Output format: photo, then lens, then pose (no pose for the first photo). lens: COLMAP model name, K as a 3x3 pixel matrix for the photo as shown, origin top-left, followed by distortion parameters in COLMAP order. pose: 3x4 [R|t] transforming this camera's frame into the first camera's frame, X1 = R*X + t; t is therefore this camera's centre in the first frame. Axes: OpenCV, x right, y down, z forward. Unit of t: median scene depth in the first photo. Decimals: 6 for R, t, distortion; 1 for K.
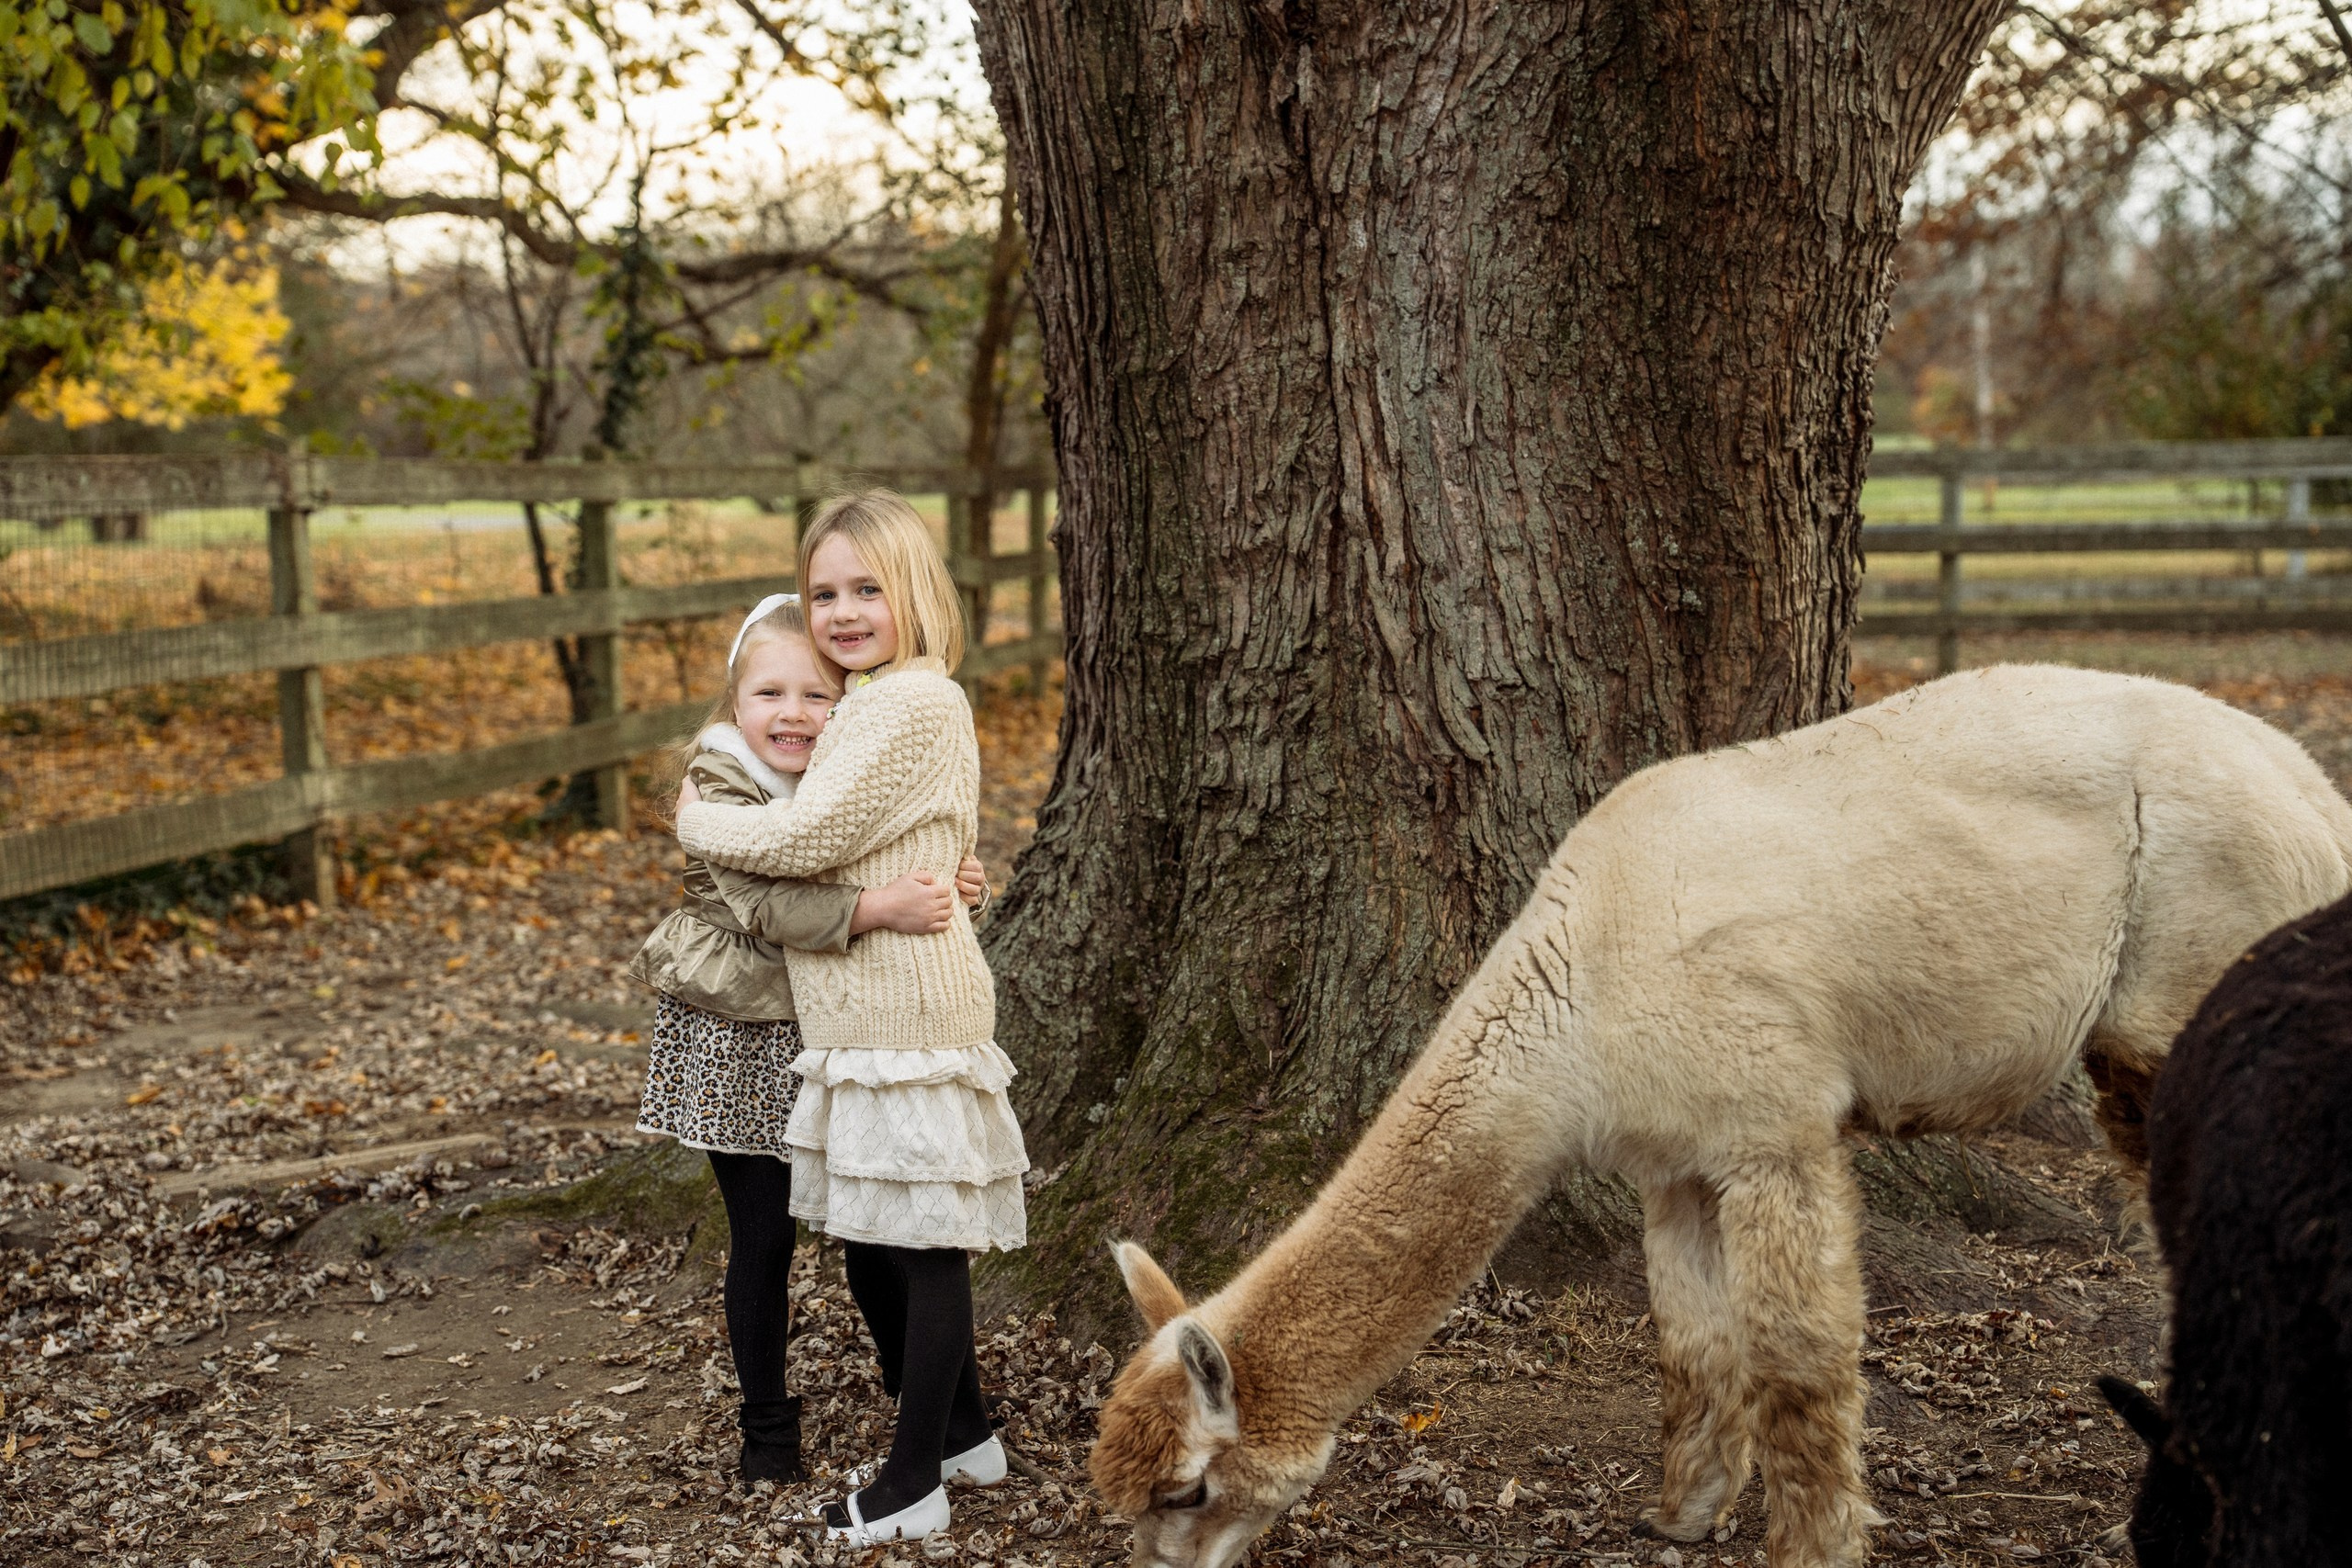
lens RADIAL K [[3687.5, 0, 1164.3], [0, 3687.5, 793.0], [0, 0, 1]] dist [0.337107, 0.000000]
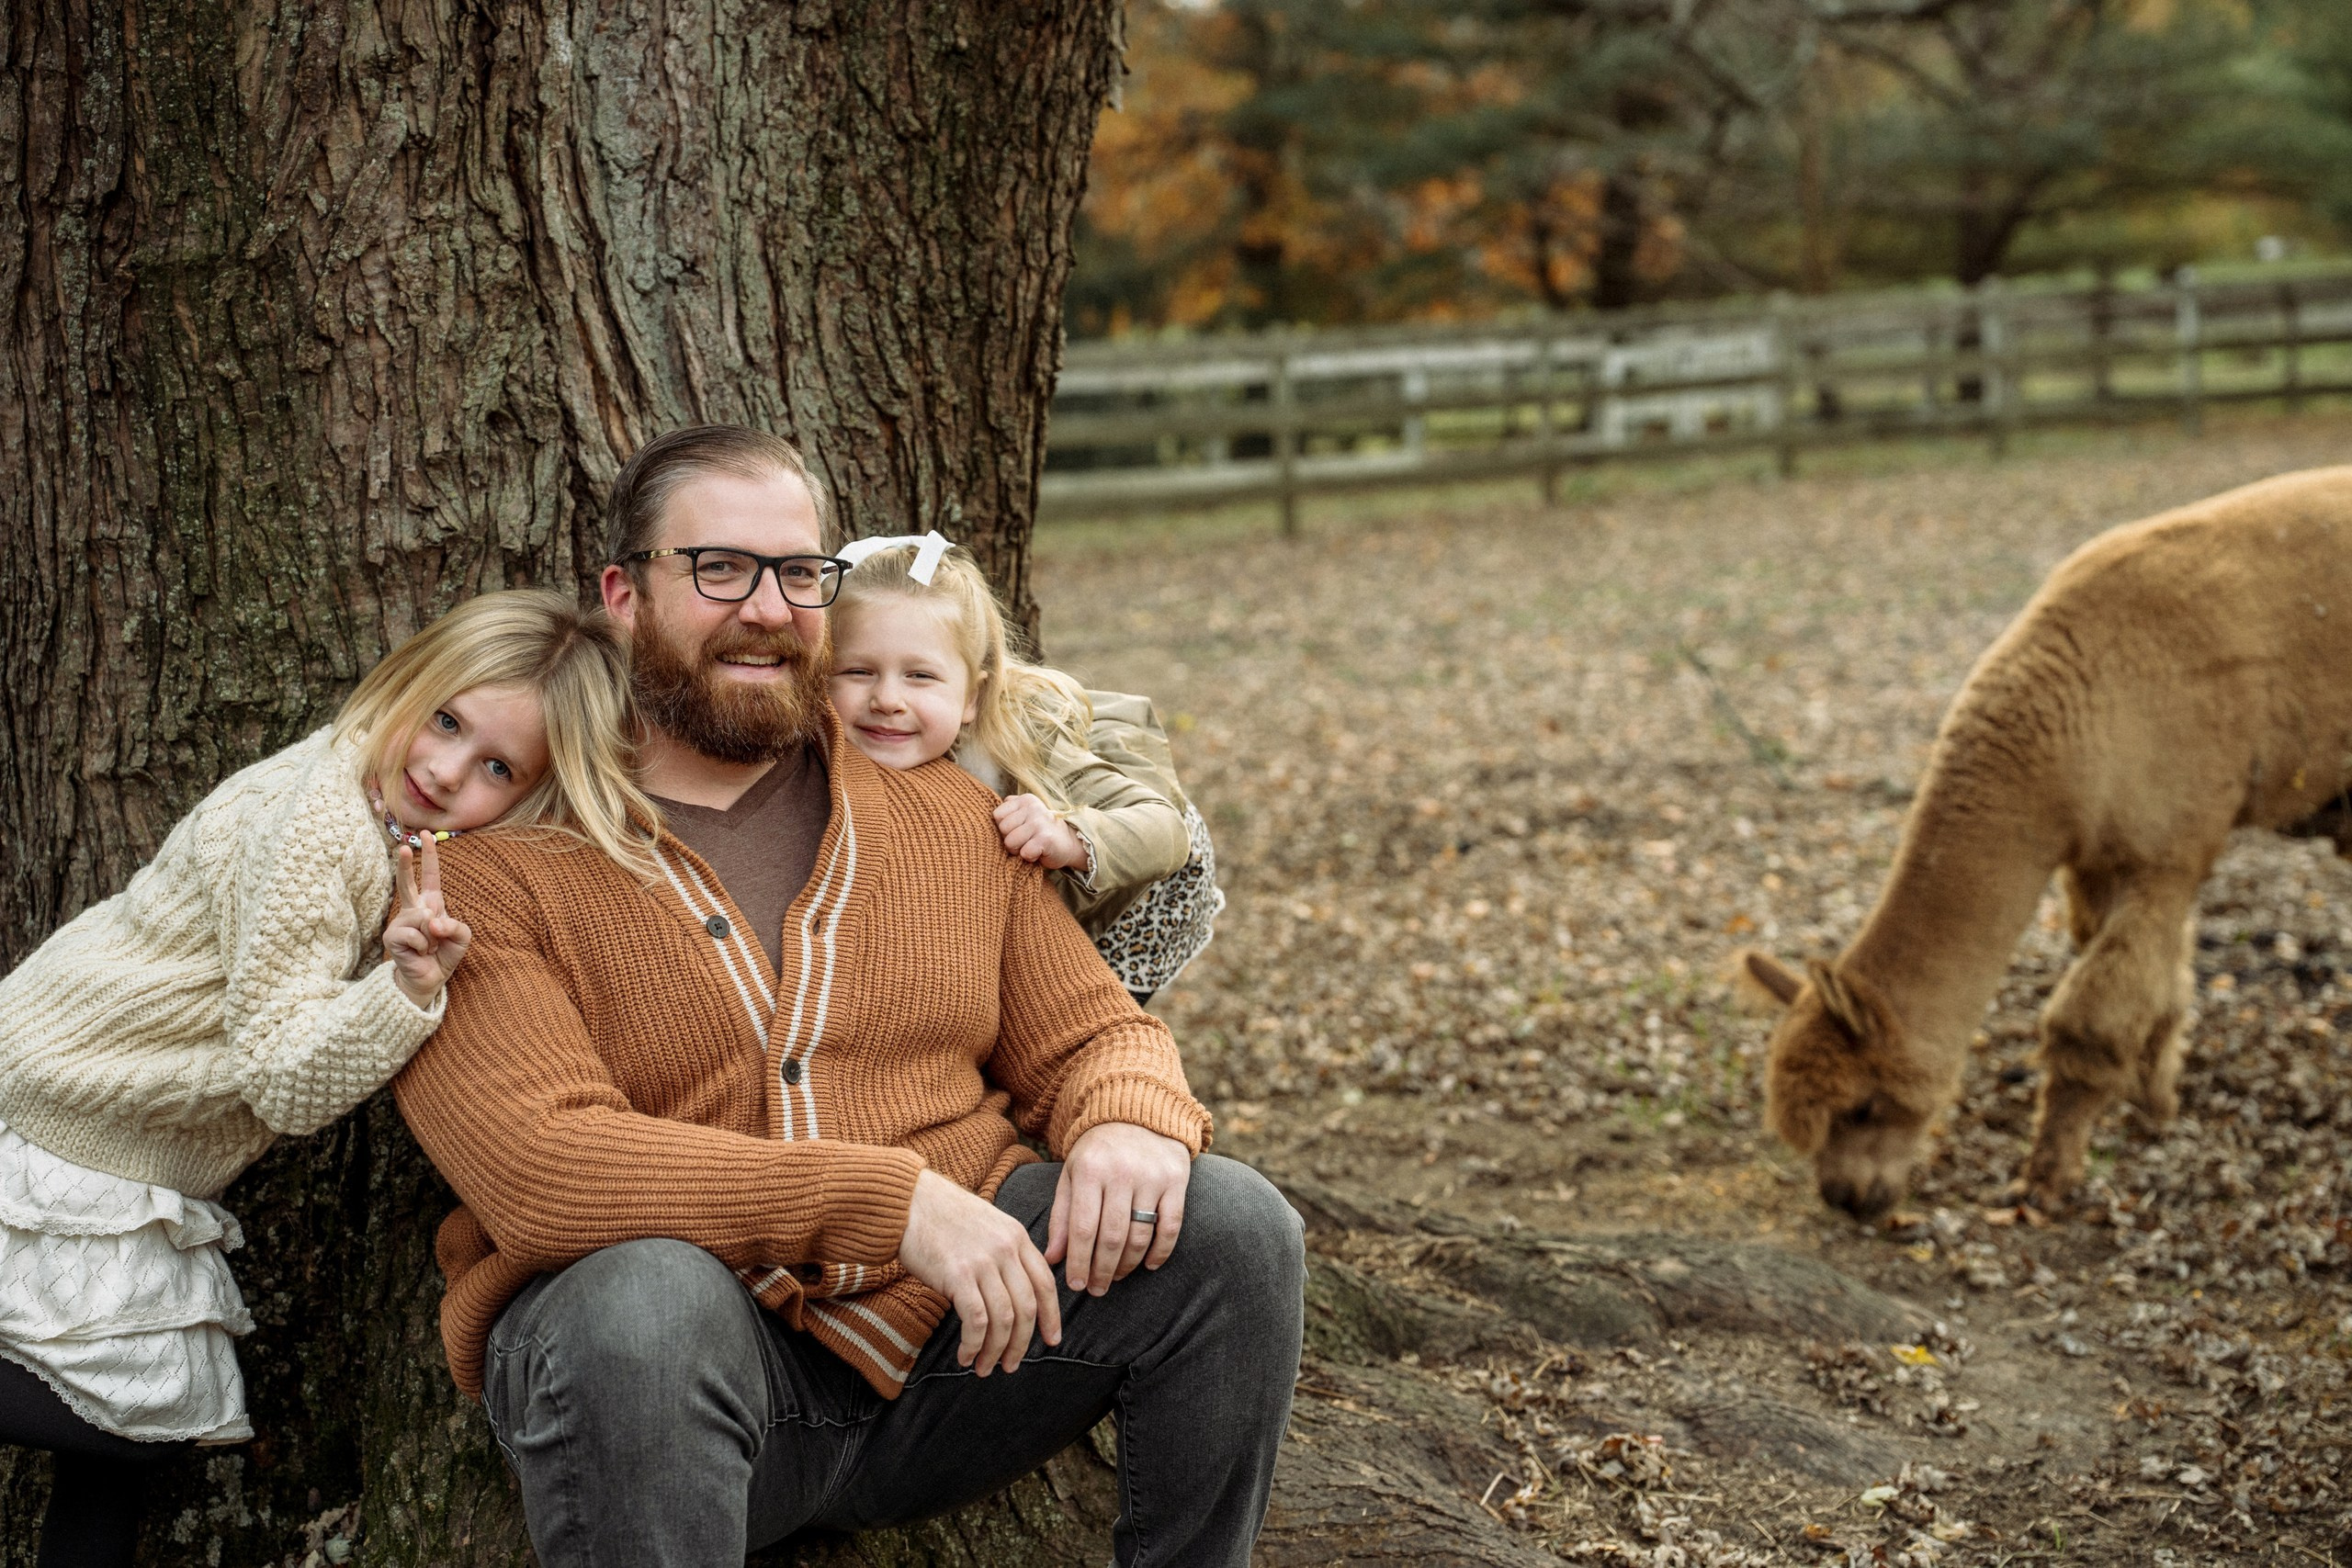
lens RADIAL K [[3706.4, 0, 1190.8], [0, 3706.4, 799.8], [0, 0, 1]] dist [0.172828, 0.000000]
pose [[0.667045, -0.110834, 0.736727, -0.361668], [0.111856, 0.992562, 0.048047, -0.040809], [-0.736573, 0.050358, 0.674481, 0.496972]]
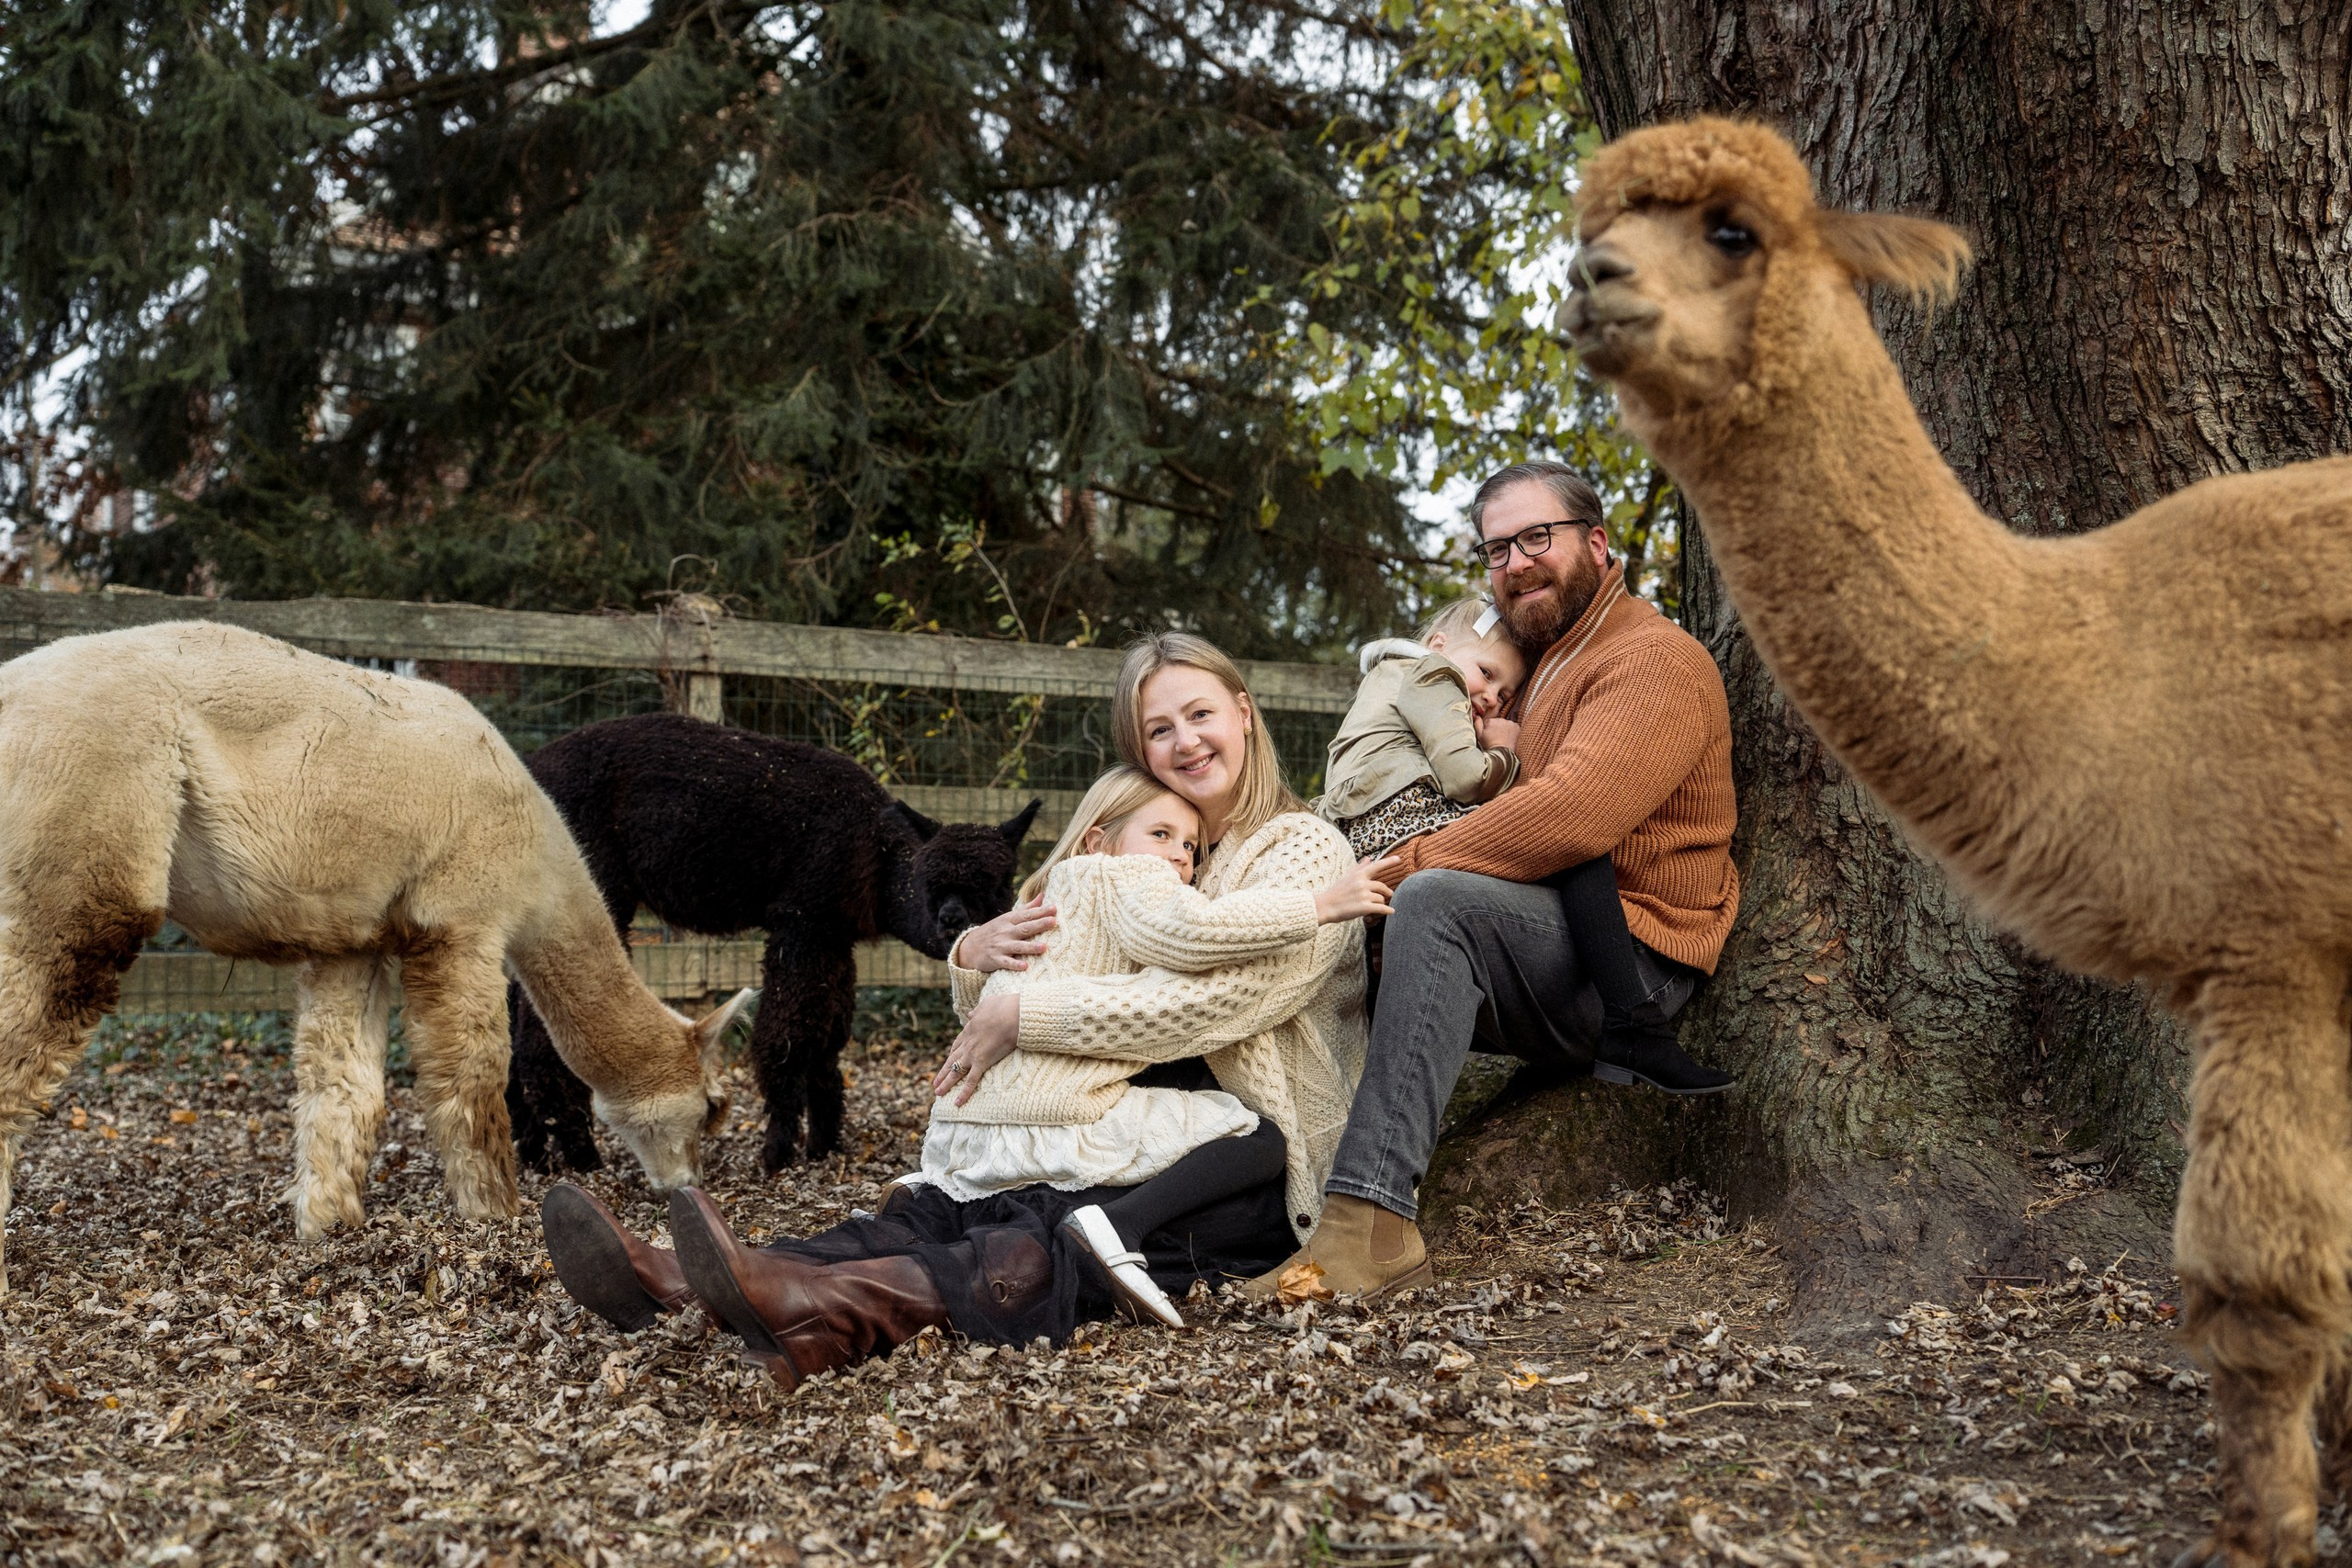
lens RADIAL K [[2464.6, 0, 1178.8], [0, 2464.6, 778.0], [0, 0, 1]] dist [0.024731, 0.000000]
pose [[0.666395, 0.000522, -0.745599, 0.472968], [-0.097314, 0.991507, -0.086282, 0.081540], [0.739221, 0.130055, 0.660786, 0.405960]]
